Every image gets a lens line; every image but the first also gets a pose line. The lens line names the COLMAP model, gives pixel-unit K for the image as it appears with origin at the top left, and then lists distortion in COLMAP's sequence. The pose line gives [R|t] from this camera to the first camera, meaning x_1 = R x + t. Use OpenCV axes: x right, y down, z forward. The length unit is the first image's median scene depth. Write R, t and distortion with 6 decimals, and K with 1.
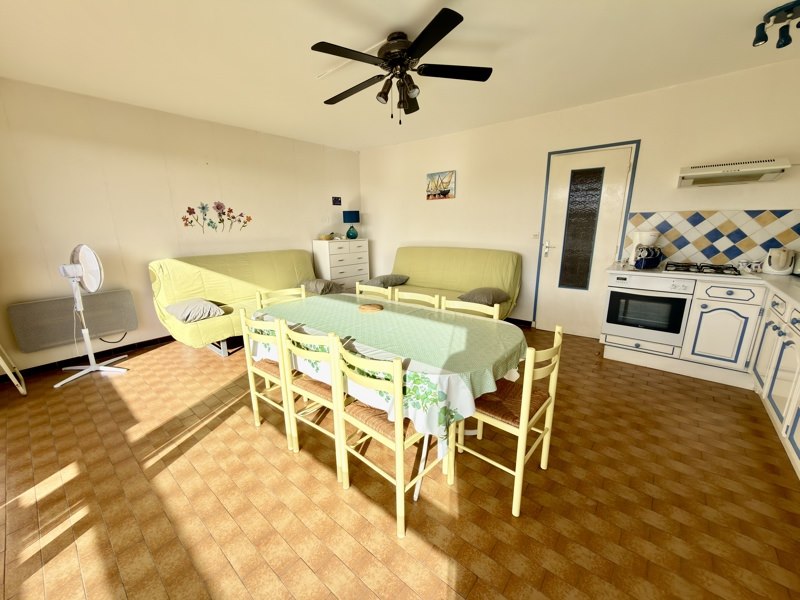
lens RADIAL K [[317.8, 0, 401.6], [0, 317.8, 301.5], [0, 0, 1]] dist [-0.002109, -0.000055]
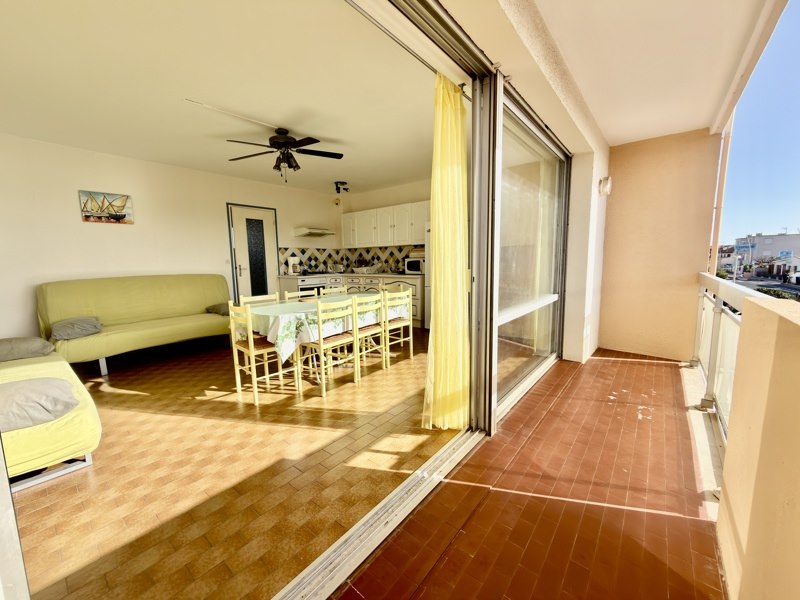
lens RADIAL K [[317.8, 0, 397.2], [0, 317.8, 299.4], [0, 0, 1]] dist [-0.002109, -0.000055]
pose [[-0.007204, -0.112560, 0.993619, -0.855790], [0.252001, 0.961371, 0.110734, -0.022988], [-0.967700, 0.251191, 0.021439, 0.307399]]
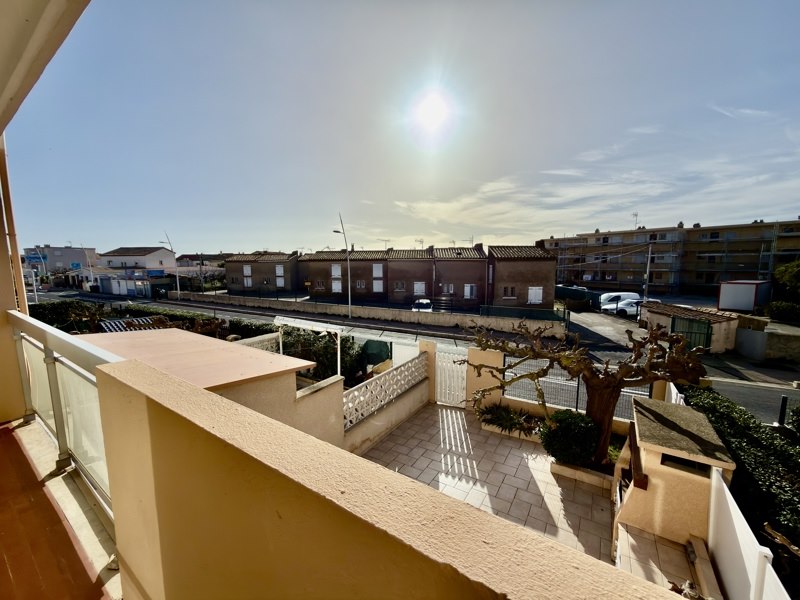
lens RADIAL K [[317.8, 0, 396.7], [0, 317.8, 297.8], [0, 0, 1]] dist [-0.002109, -0.000055]
pose [[-0.993923, 0.029741, -0.105986, -0.713417], [-0.008609, 0.938862, 0.344186, -0.130591], [0.109743, 0.343007, -0.932900, 0.210544]]
